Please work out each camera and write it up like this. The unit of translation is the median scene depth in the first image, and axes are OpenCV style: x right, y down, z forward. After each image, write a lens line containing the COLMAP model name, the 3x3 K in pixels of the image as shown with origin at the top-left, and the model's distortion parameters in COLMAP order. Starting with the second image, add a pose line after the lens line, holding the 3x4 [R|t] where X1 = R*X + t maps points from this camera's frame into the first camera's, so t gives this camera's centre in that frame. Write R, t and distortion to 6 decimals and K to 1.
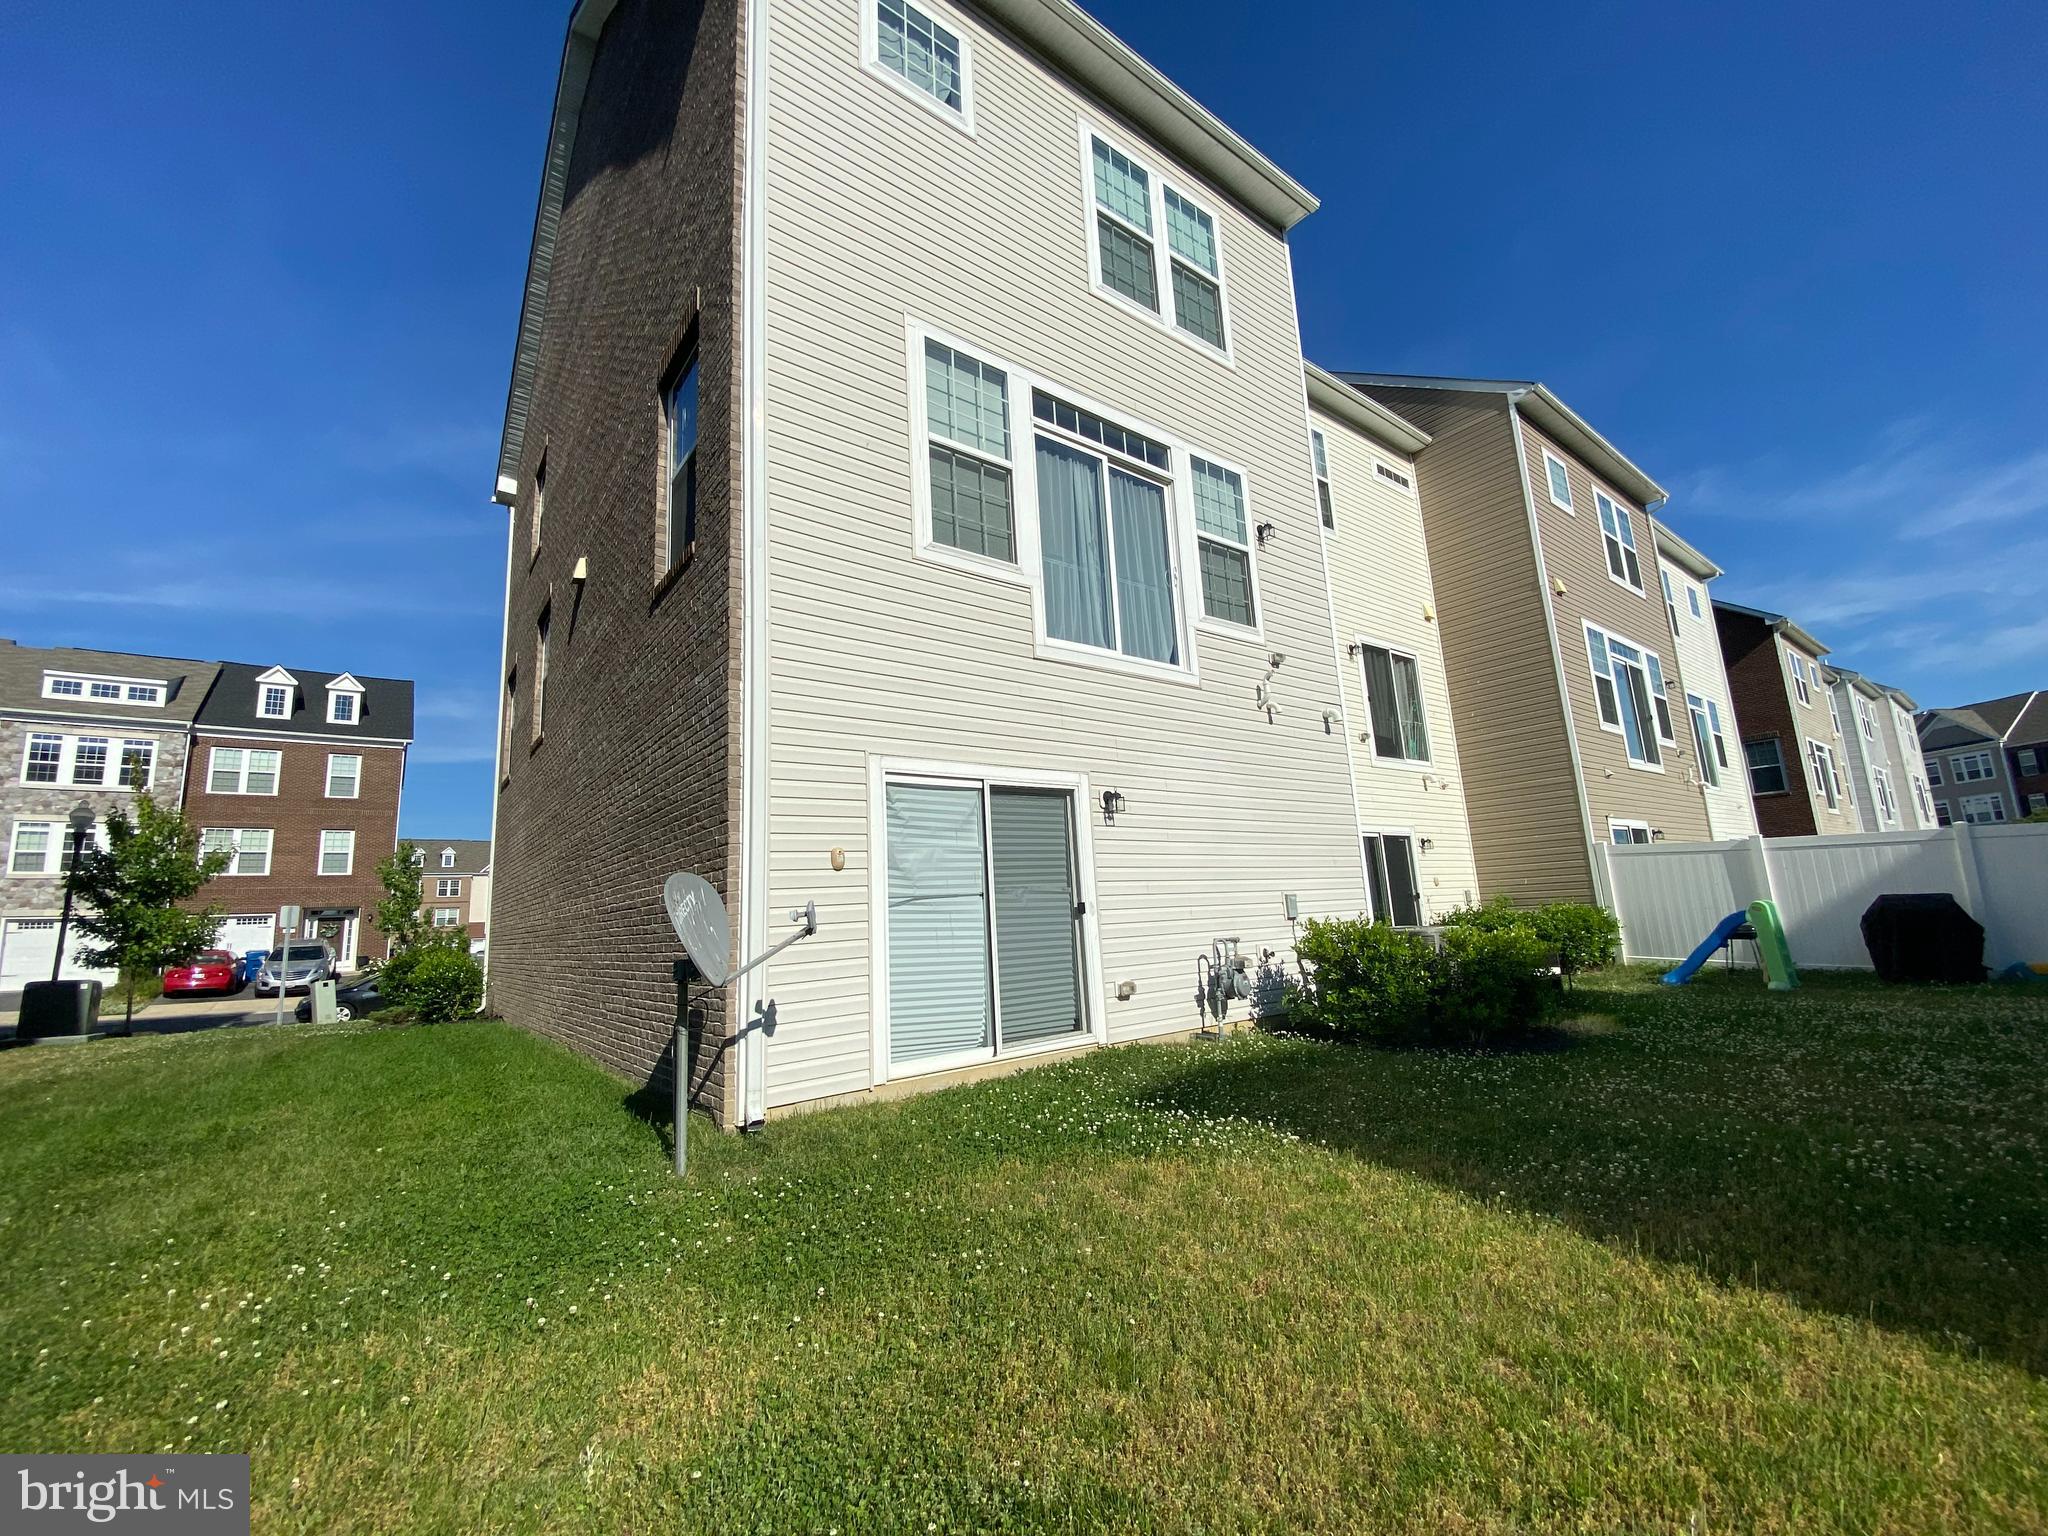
lens RADIAL K [[843.8, 0, 1025.8], [0, 843.8, 768.3], [0, 0, 1]] dist [0.004872, -0.015234]
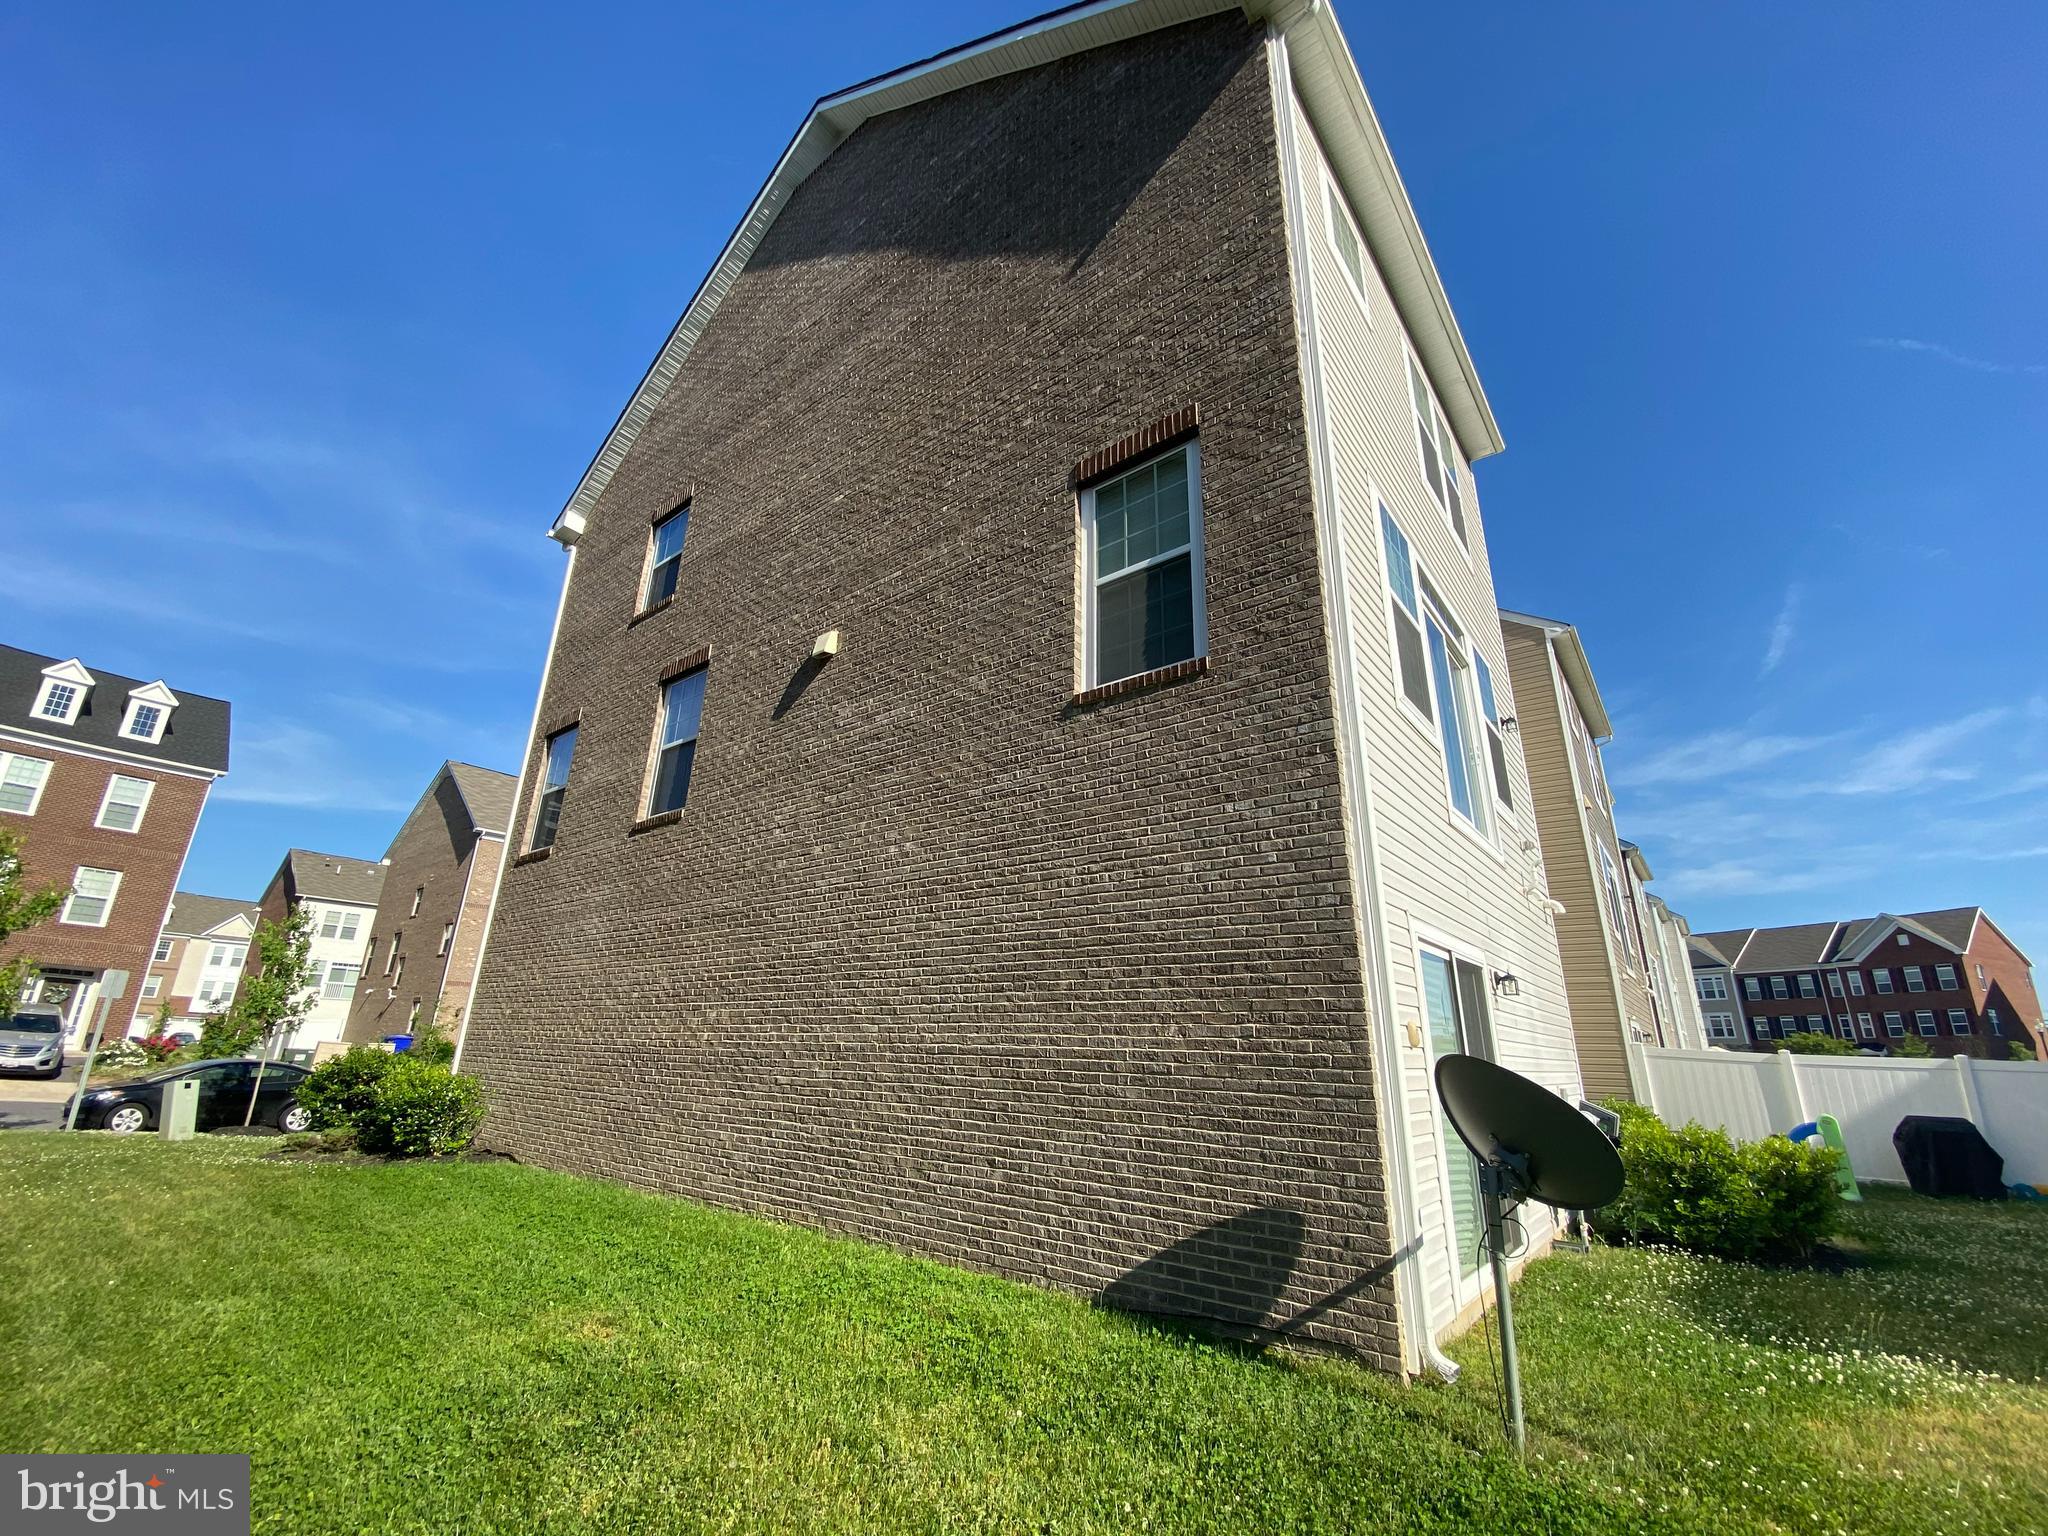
lens RADIAL K [[843.8, 0, 1024.4], [0, 843.8, 765.0], [0, 0, 1]] dist [0.004872, -0.015234]
pose [[0.969142, 0.150047, 0.195575, -0.133636], [-0.117941, 0.978943, -0.166613, 0.004137], [-0.216457, 0.138405, 0.966432, 0.030988]]
